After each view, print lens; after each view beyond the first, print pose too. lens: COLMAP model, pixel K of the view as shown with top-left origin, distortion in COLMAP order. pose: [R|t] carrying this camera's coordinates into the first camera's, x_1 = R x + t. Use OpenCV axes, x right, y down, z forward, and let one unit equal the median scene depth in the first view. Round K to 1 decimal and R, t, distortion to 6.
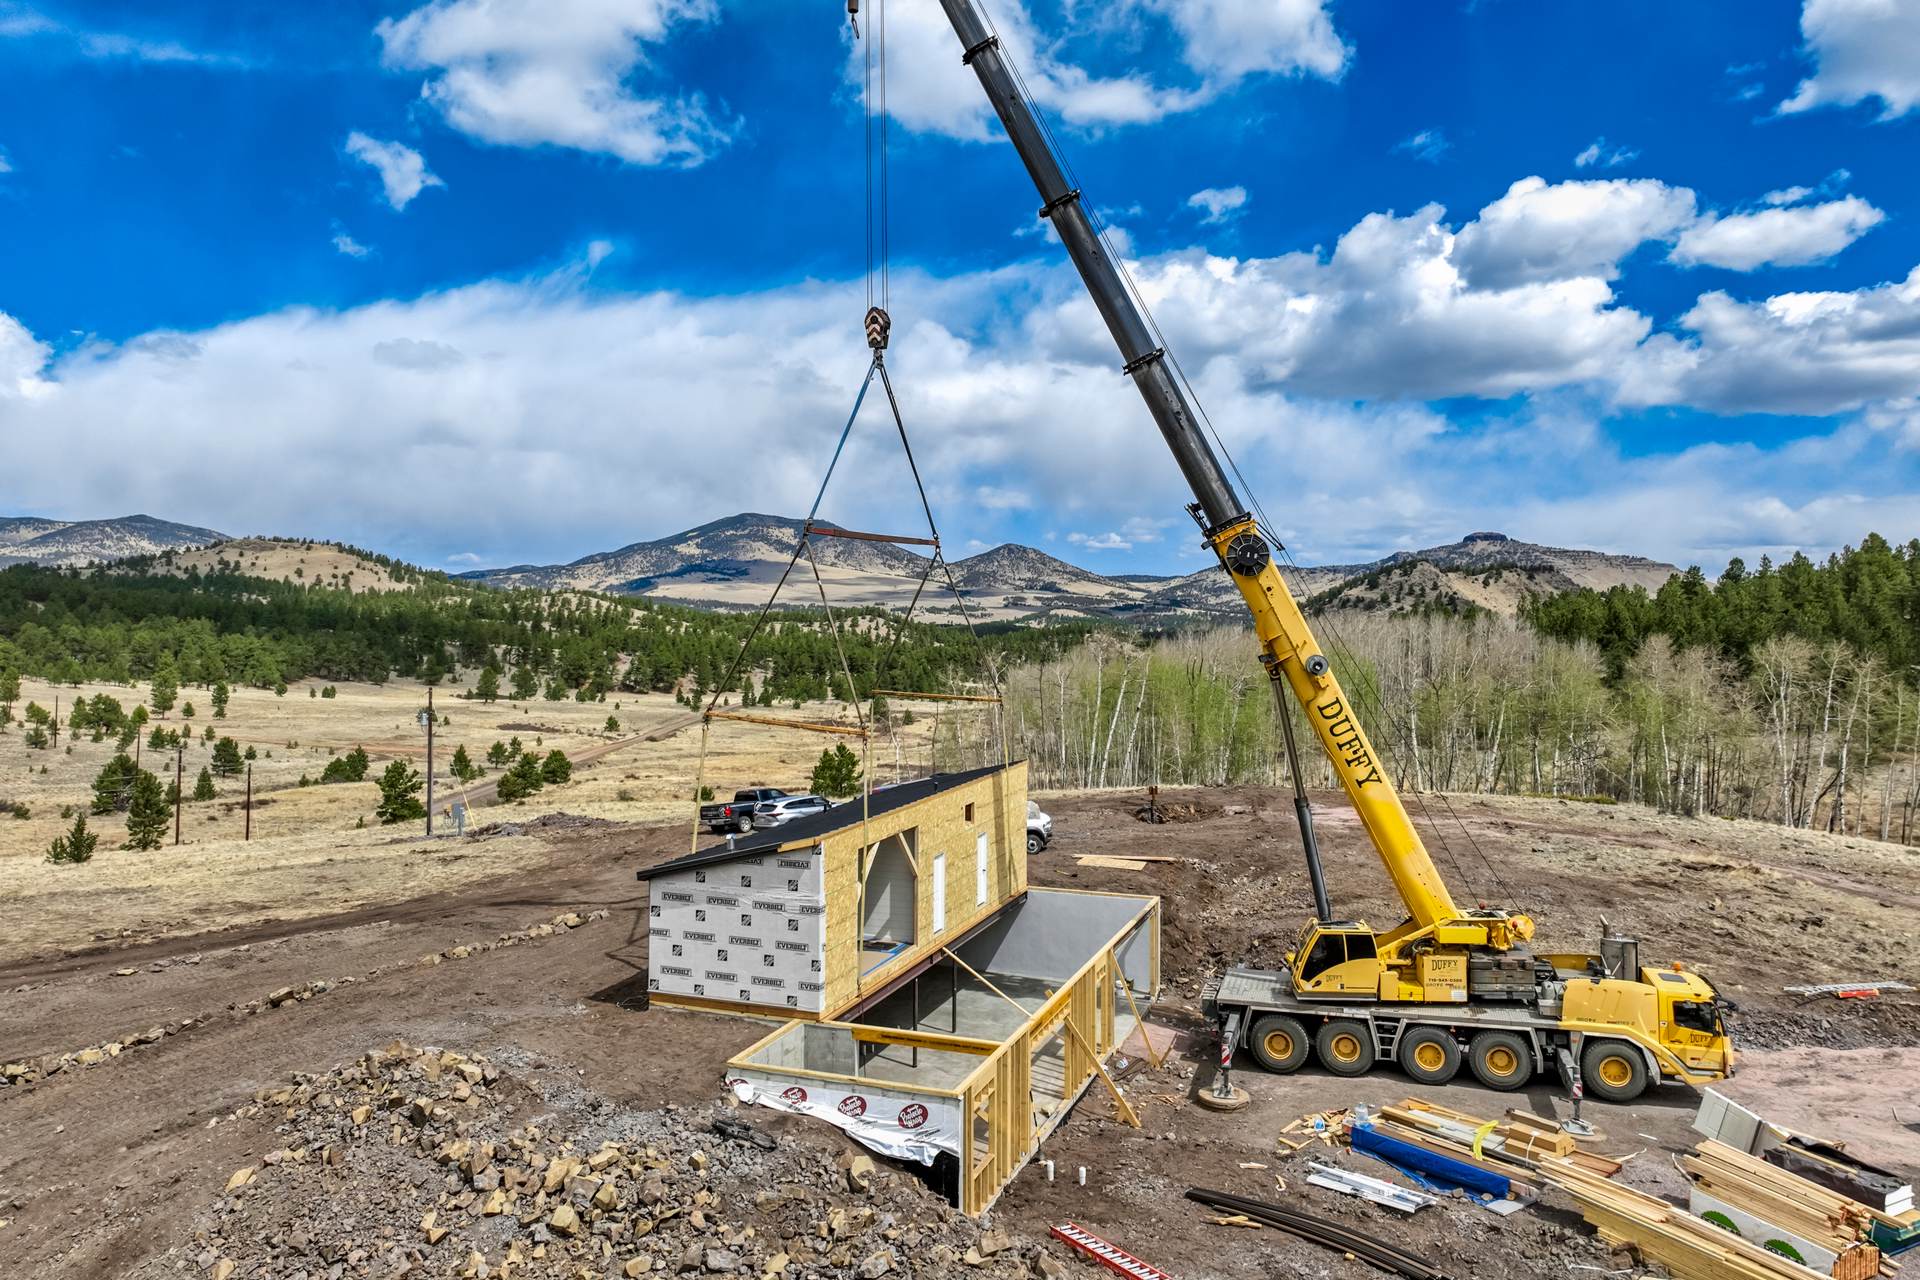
lens RADIAL K [[1338.2, 0, 968.6], [0, 1338.2, 561.2], [0, 0, 1]] dist [0.006946, 0.000422]
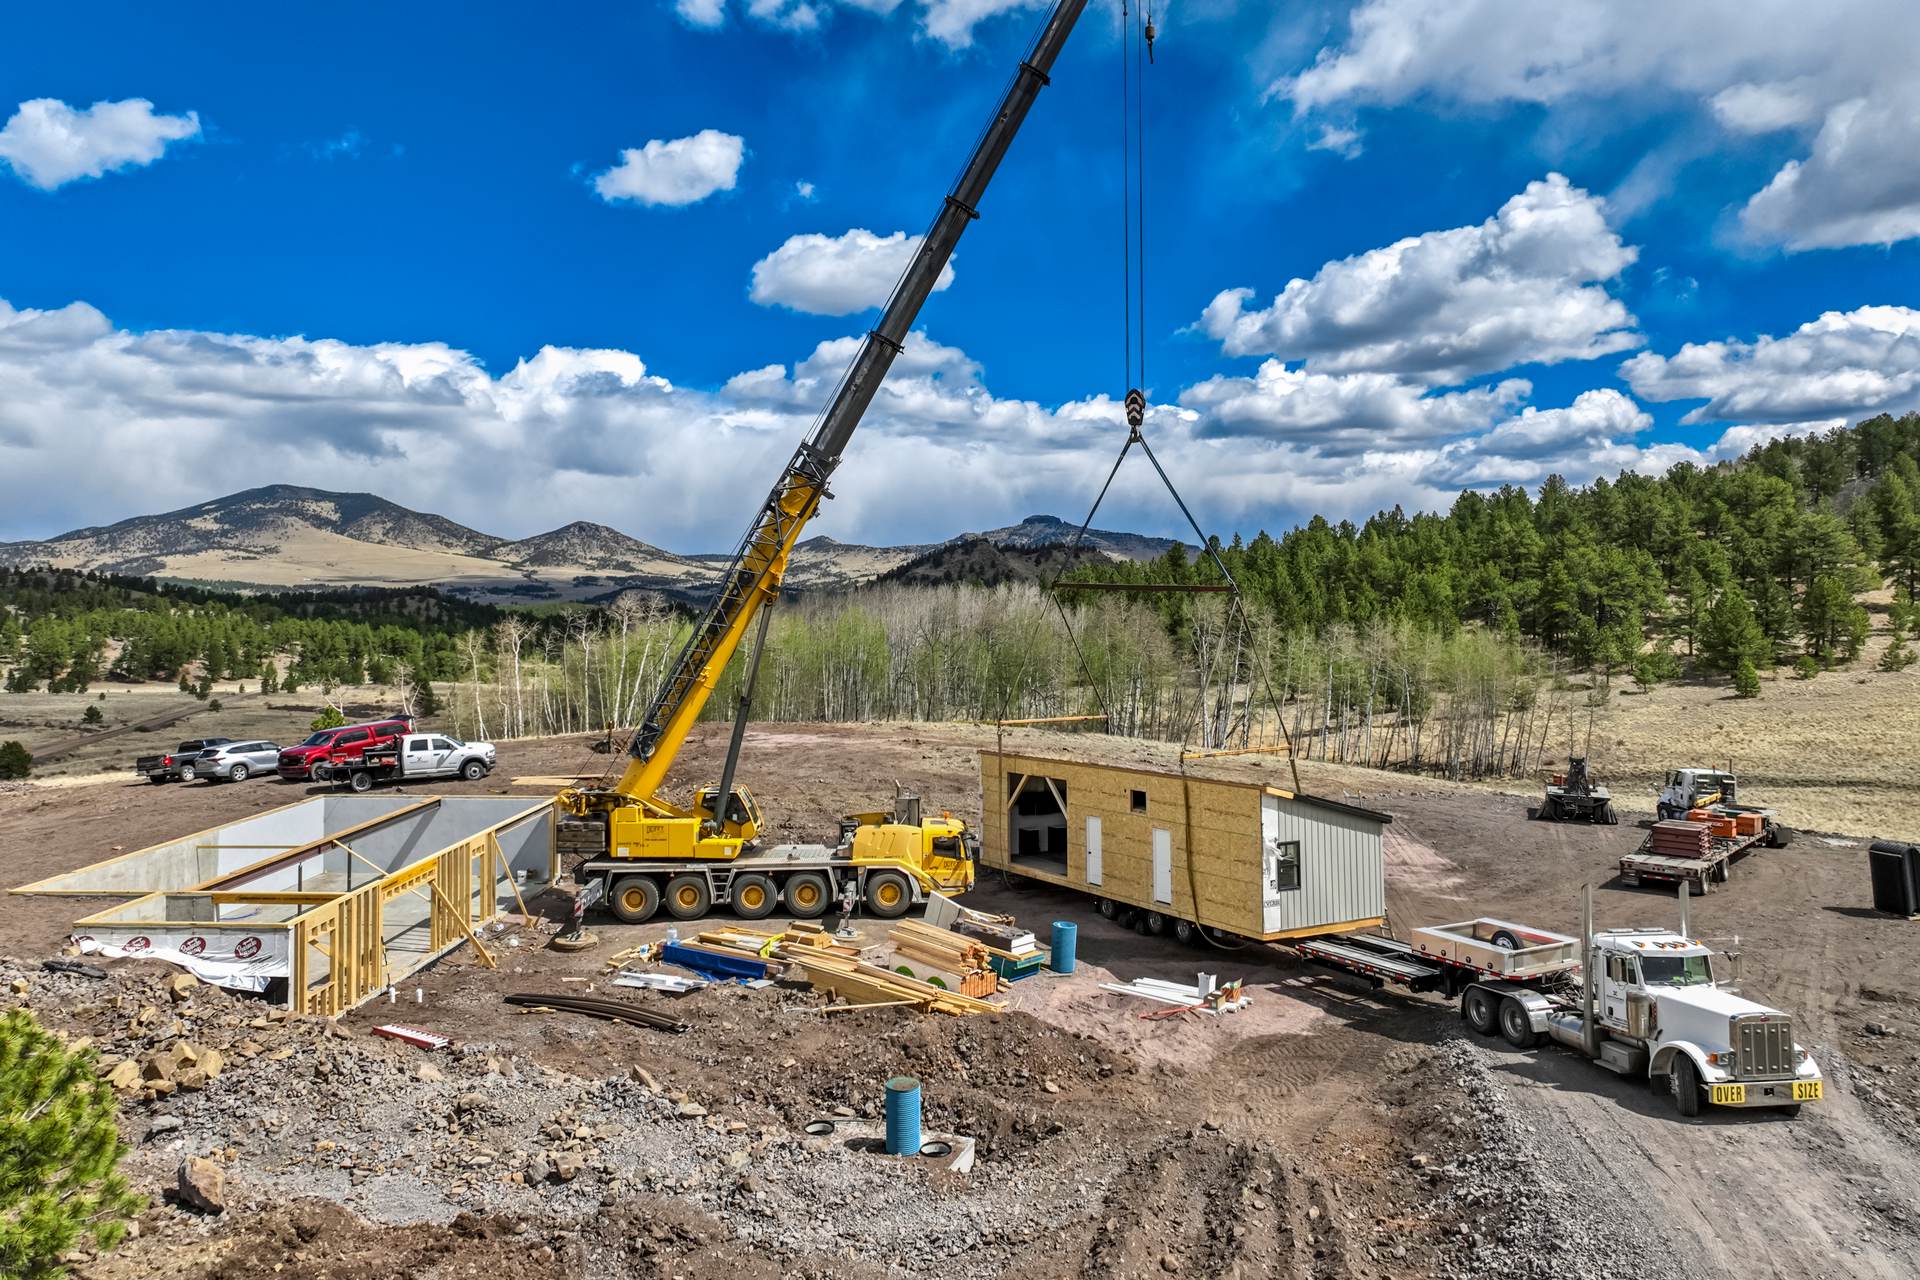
lens RADIAL K [[1338.9, 0, 966.0], [0, 1338.9, 557.2], [0, 0, 1]] dist [-0.004373, 0.013404]
pose [[0.952185, 0.002138, 0.305516, 0.101082], [-0.005846, 0.999920, 0.011224, 0.025721], [-0.305467, -0.012474, 0.952121, -0.160416]]
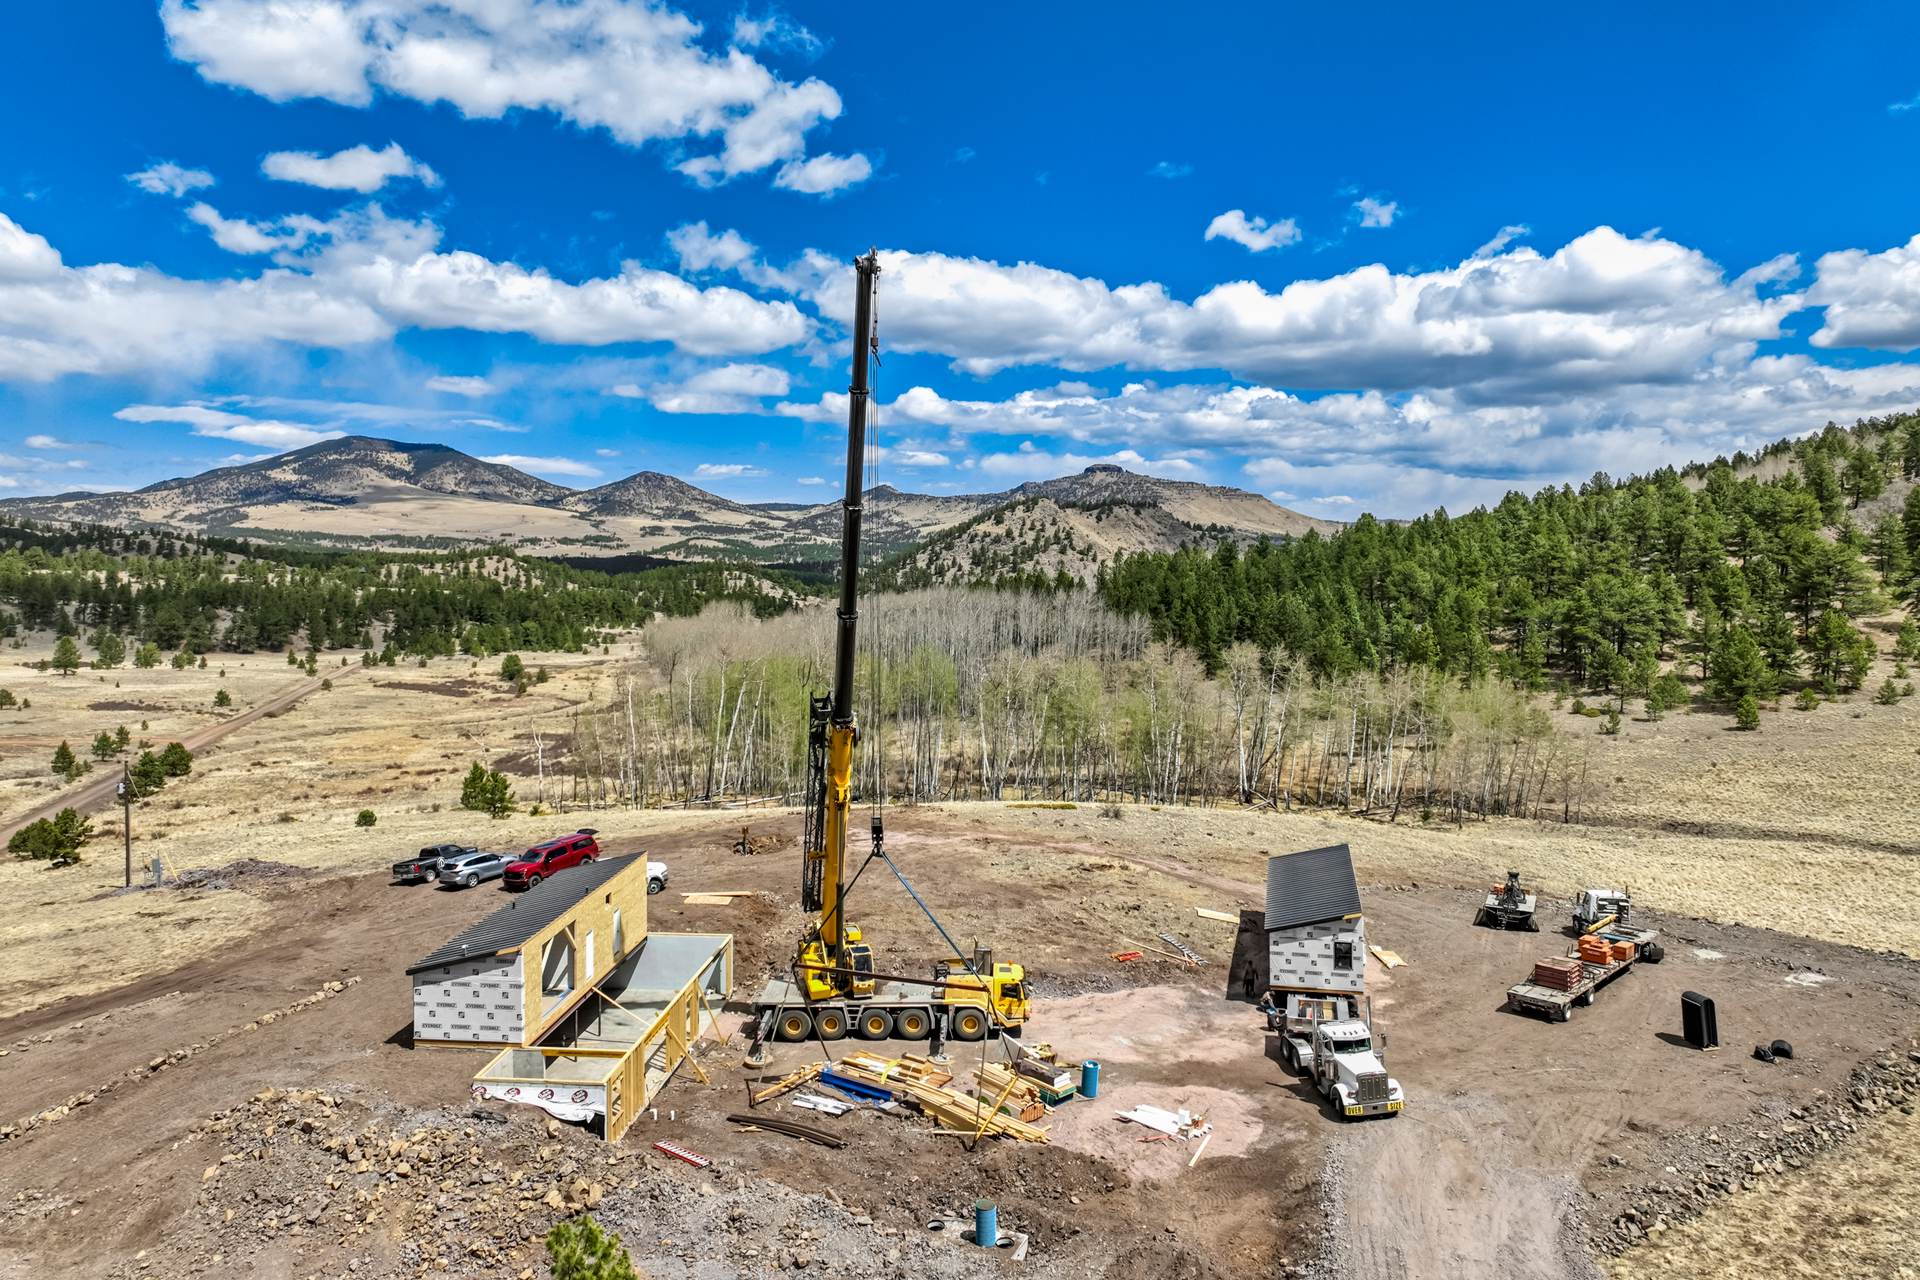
lens RADIAL K [[1338.9, 0, 966.0], [0, 1338.9, 557.2], [0, 0, 1]] dist [-0.004373, 0.013404]
pose [[0.965171, -0.009784, 0.261436, -0.000444], [-0.003736, 0.998683, 0.051169, -0.230673], [-0.261593, -0.050363, 0.963863, -0.481271]]
